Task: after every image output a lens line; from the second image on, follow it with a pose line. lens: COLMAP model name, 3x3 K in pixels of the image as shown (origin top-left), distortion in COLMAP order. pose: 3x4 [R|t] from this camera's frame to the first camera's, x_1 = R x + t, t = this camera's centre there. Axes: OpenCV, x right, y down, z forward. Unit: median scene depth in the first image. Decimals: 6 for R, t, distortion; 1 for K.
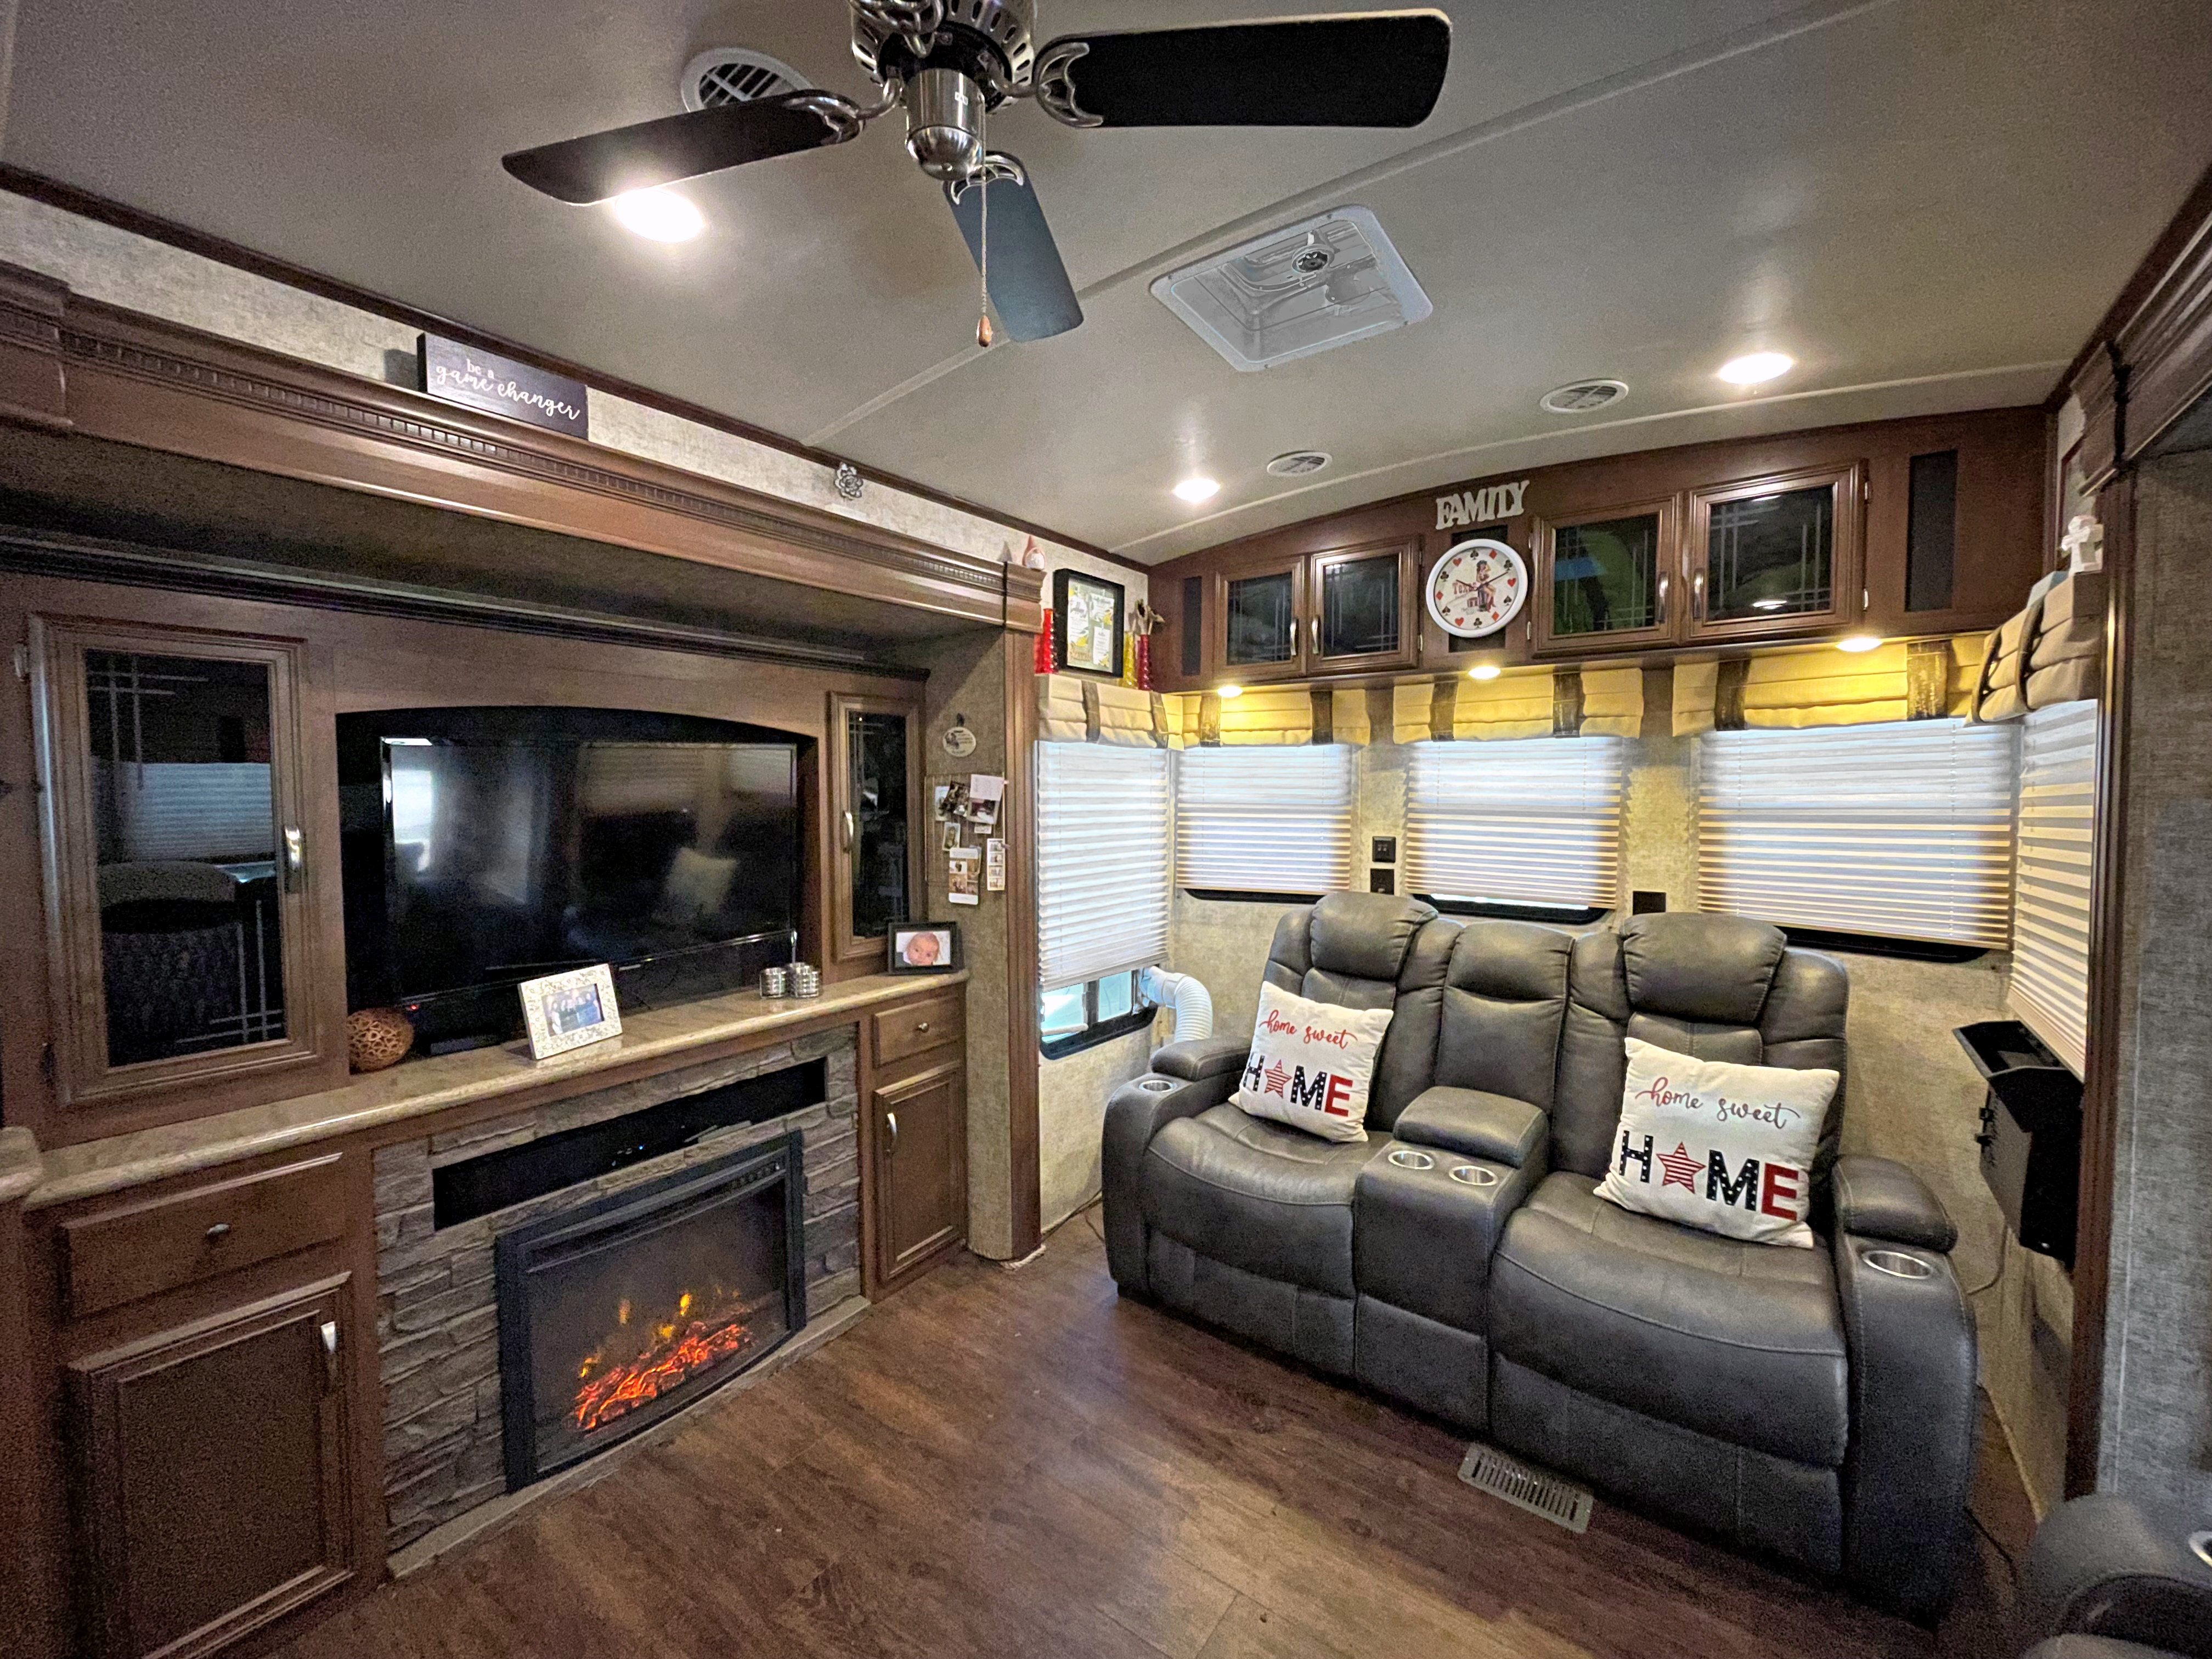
lens RADIAL K [[916.2, 0, 1106.0], [0, 916.2, 829.5], [0, 0, 1]] dist [-0.007467, 0.000058]
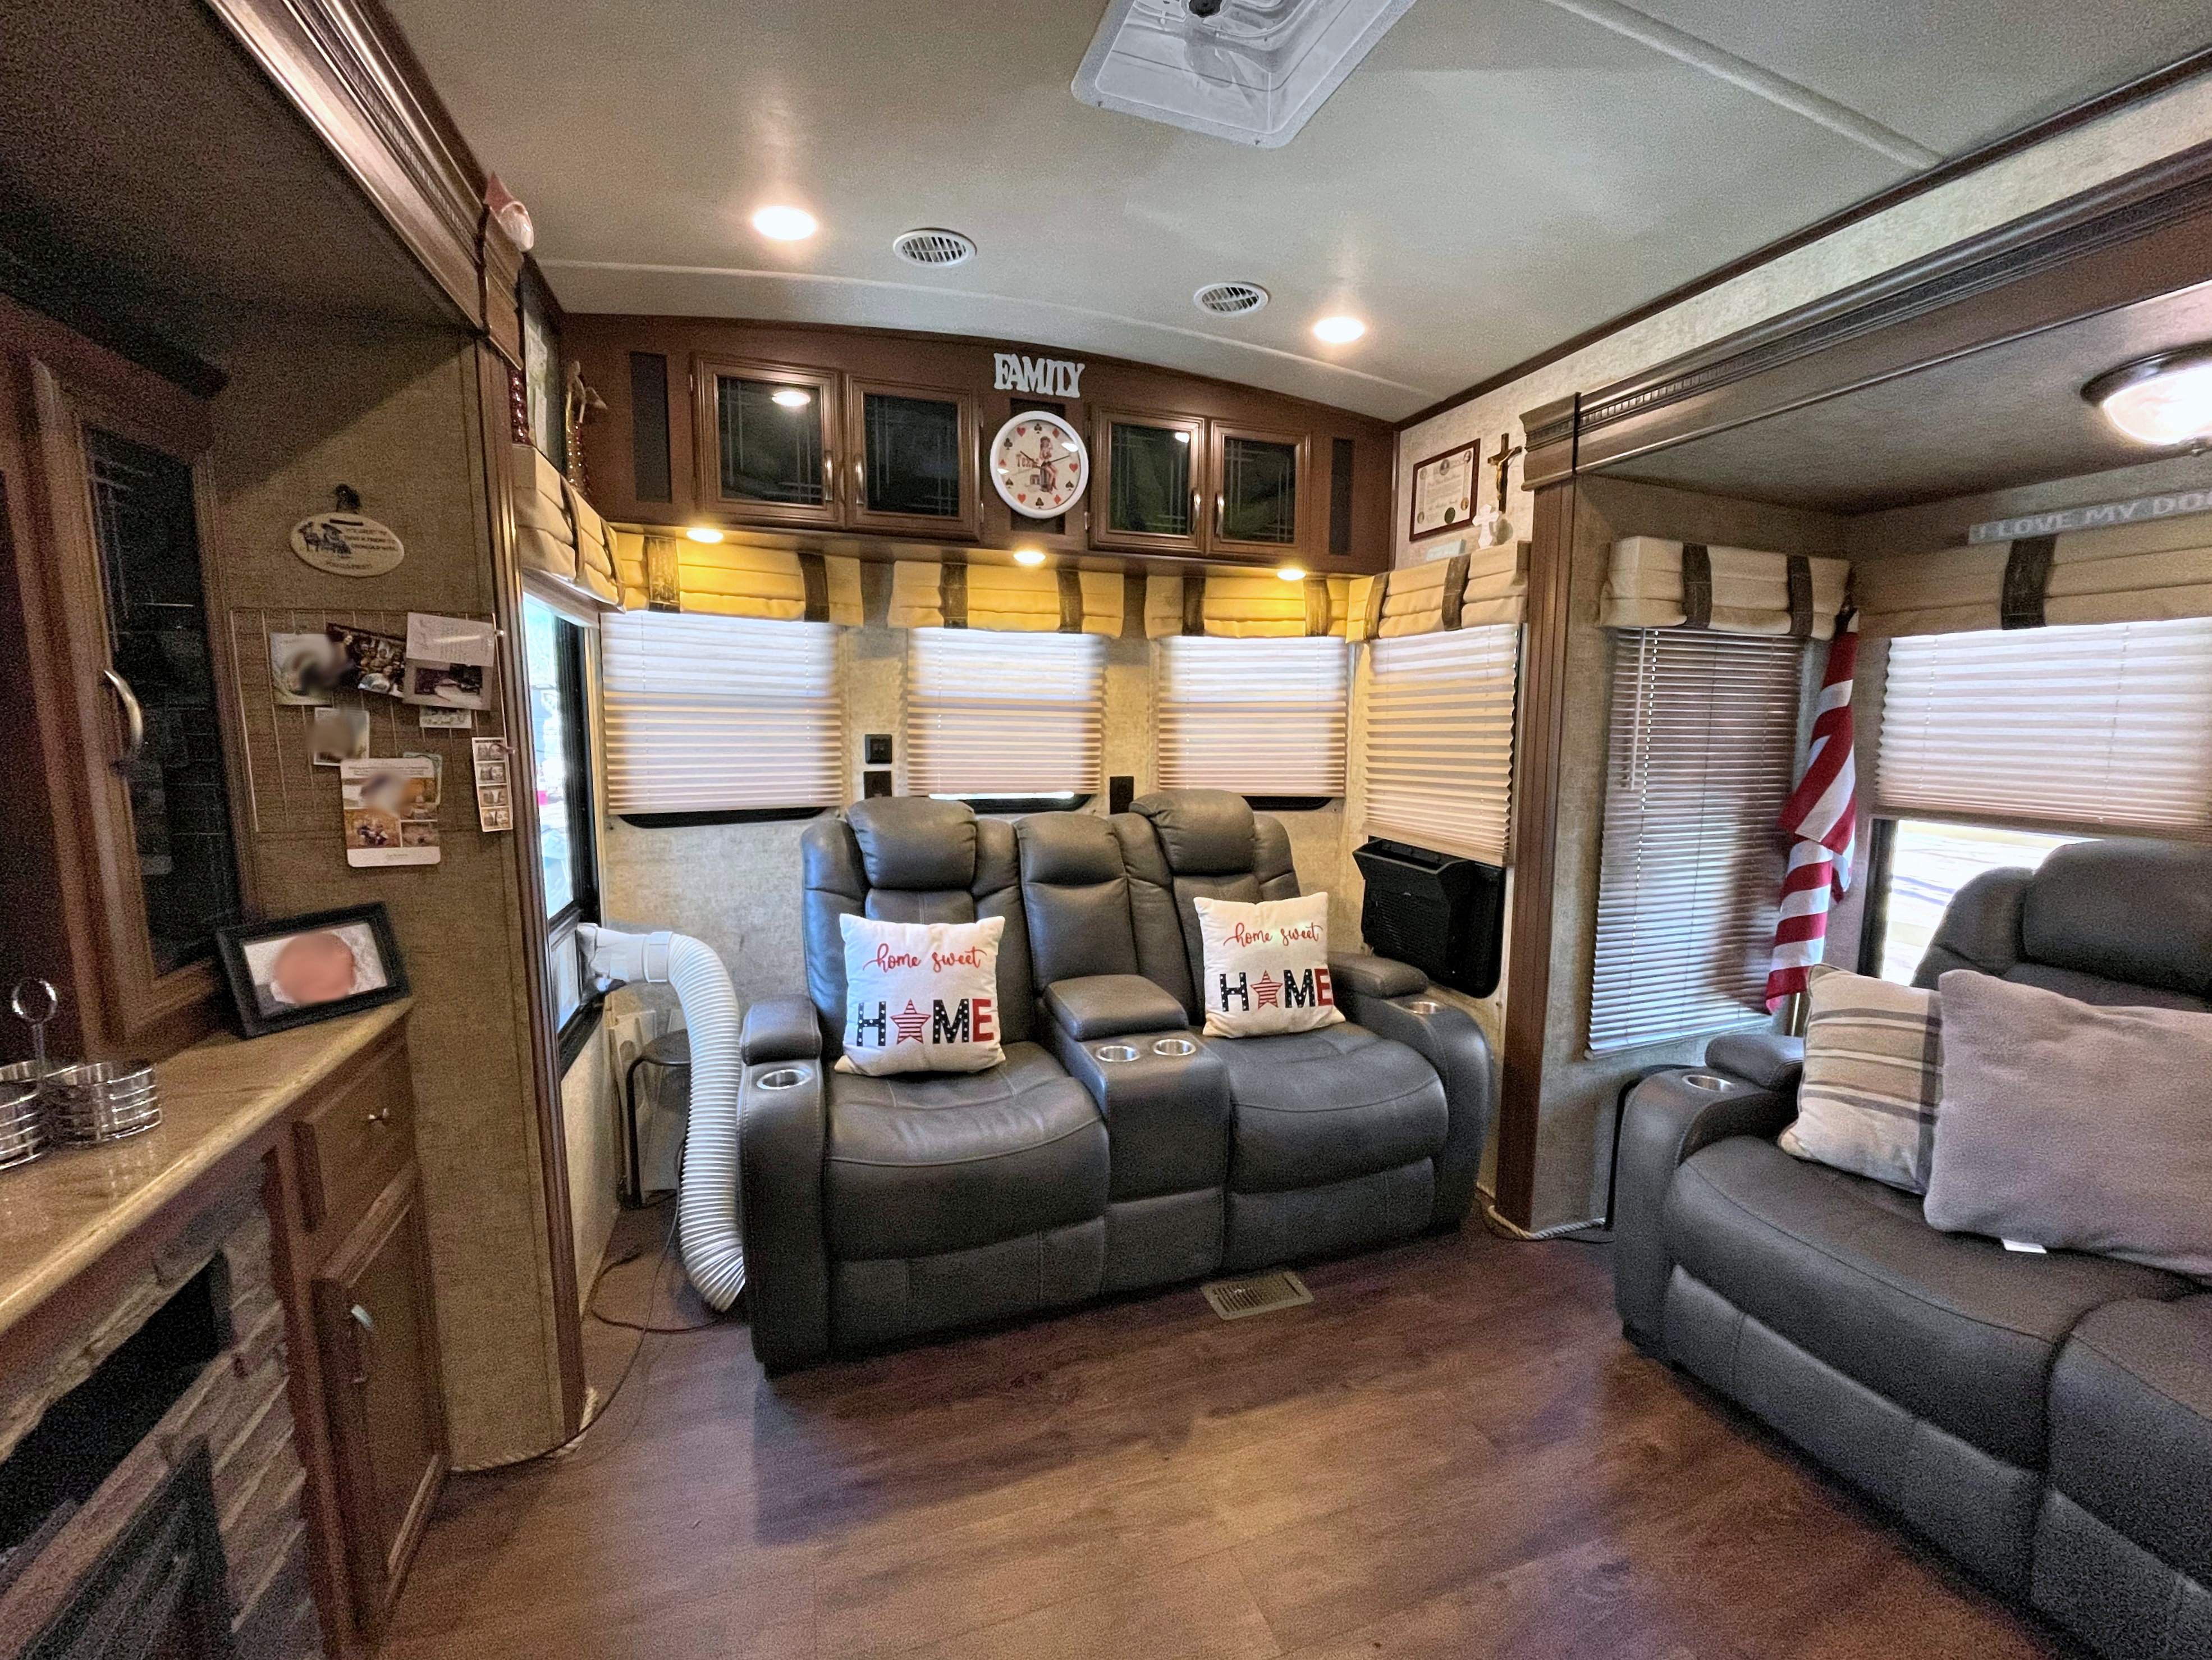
lens RADIAL K [[909.5, 0, 1154.5], [0, 909.5, 829.3], [0, 0, 1]] dist [-0.001512, -0.000040]
pose [[0.547307, -0.100784, 0.830842, -0.364062], [0.027130, 0.994338, 0.102745, 0.020045], [-0.836492, -0.033692, 0.546942, 0.376454]]
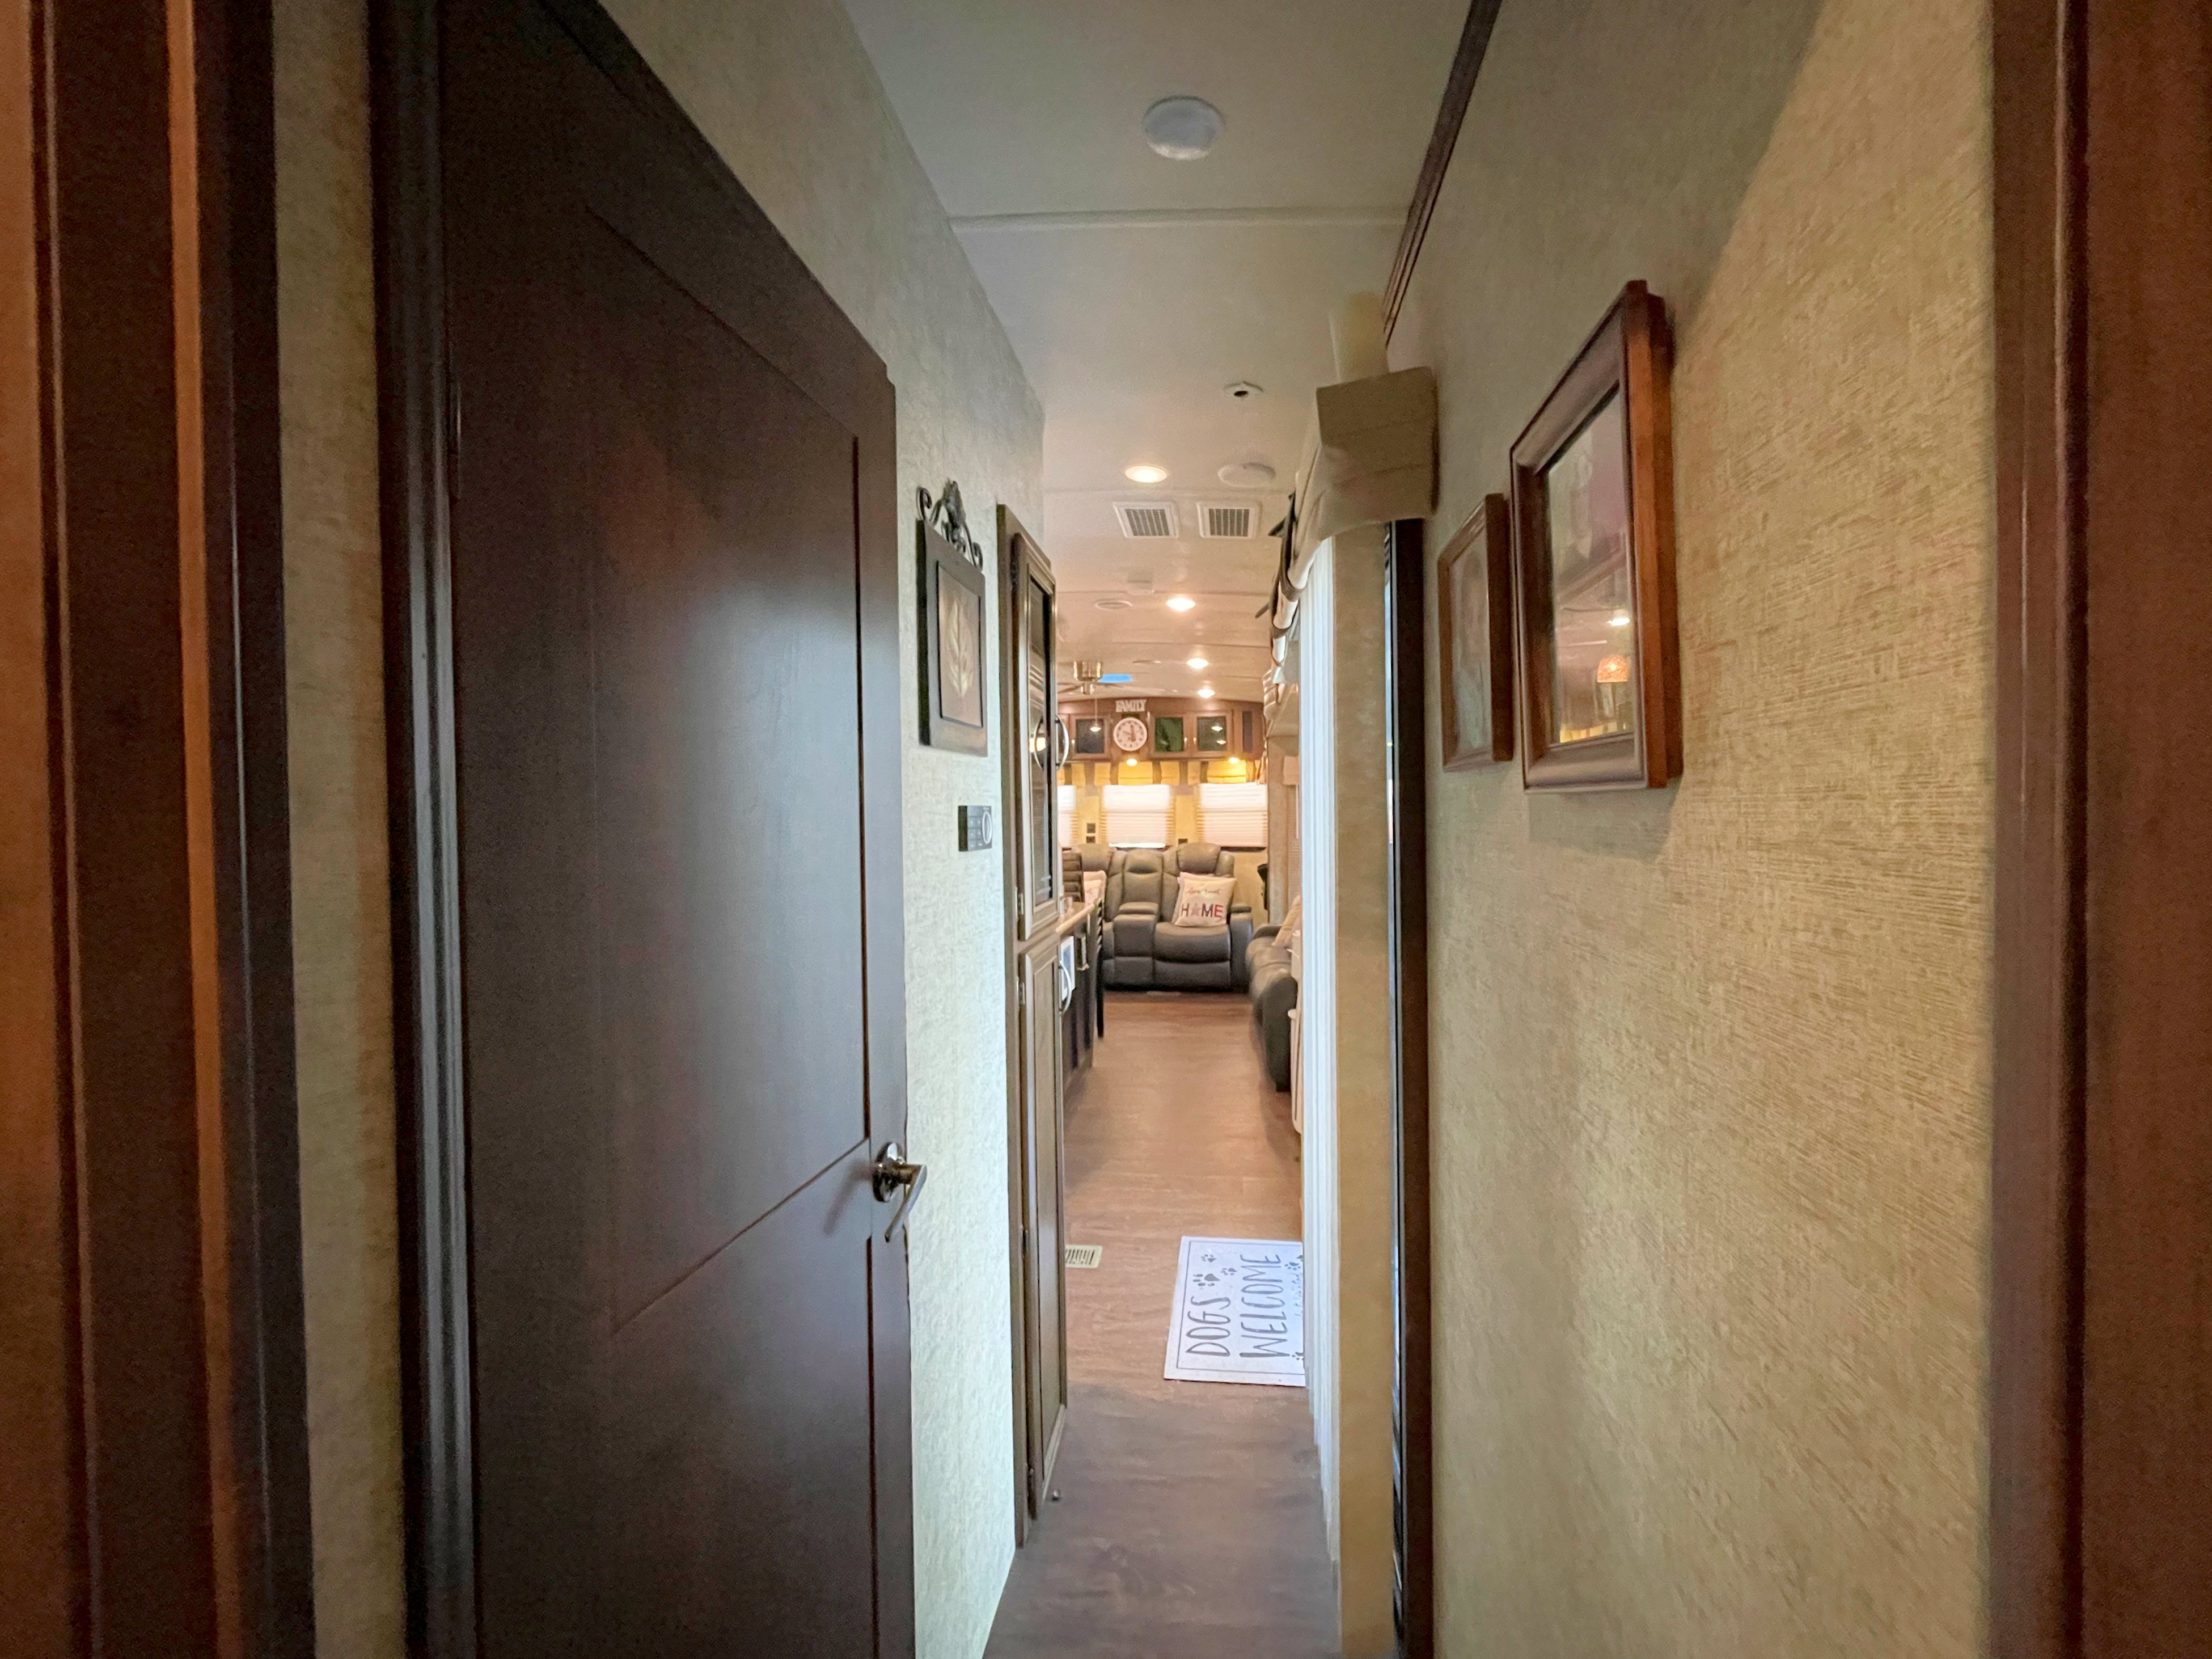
lens RADIAL K [[916.3, 0, 1106.0], [0, 916.3, 829.5], [0, 0, 1]] dist [-0.007467, 0.000058]
pose [[0.886268, -0.014892, 0.462934, -1.047788], [0.025830, 0.999517, -0.017298, 0.091550], [-0.462453, 0.027288, 0.886224, -1.587481]]
